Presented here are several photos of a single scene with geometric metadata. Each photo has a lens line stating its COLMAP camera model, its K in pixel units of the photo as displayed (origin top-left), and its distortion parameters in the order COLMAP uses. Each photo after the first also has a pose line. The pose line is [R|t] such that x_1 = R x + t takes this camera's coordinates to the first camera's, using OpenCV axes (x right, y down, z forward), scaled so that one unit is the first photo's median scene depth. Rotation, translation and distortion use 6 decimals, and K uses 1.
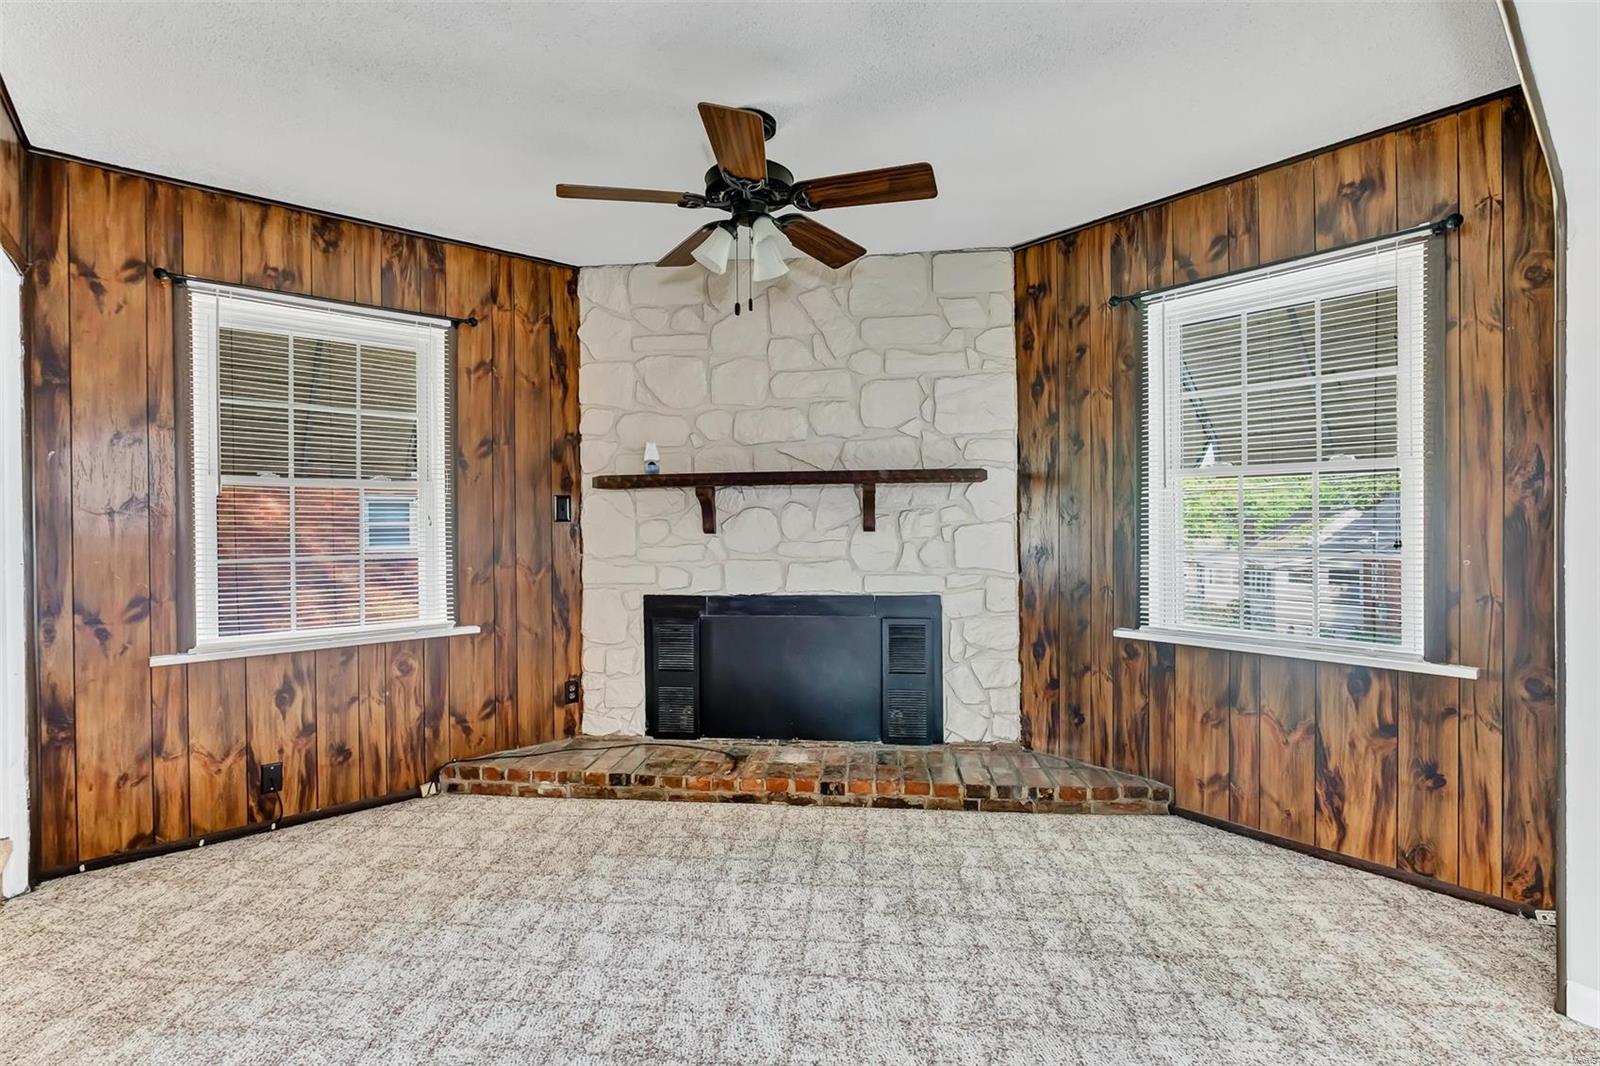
lens RADIAL K [[713.4, 0, 740.0], [0, 713.4, 531.0], [0, 0, 1]] dist [-0.000574, 0.000060]
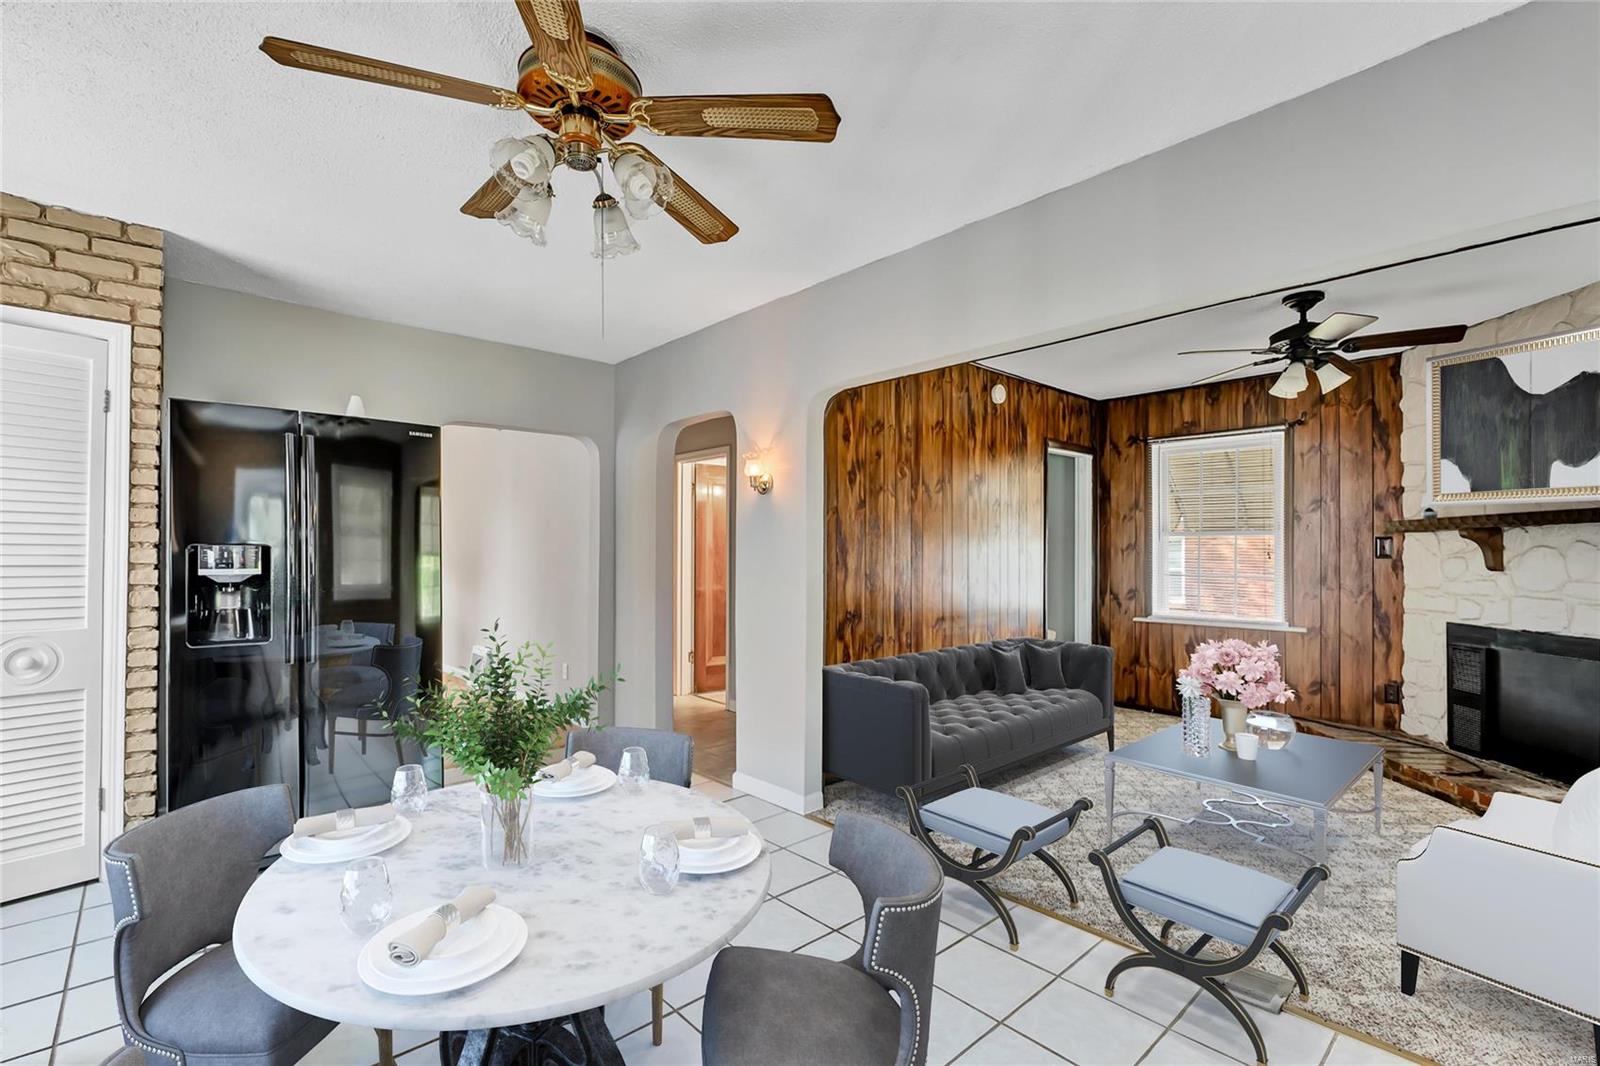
lens RADIAL K [[713.4, 0, 803.8], [0, 713.4, 544.4], [0, 0, 1]] dist [-0.000574, 0.000060]
pose [[0.061065, -0.002261, -0.998131, 0.976963], [-0.015755, 0.999871, -0.003229, -0.016456], [0.998009, 0.015923, 0.061022, -0.108819]]
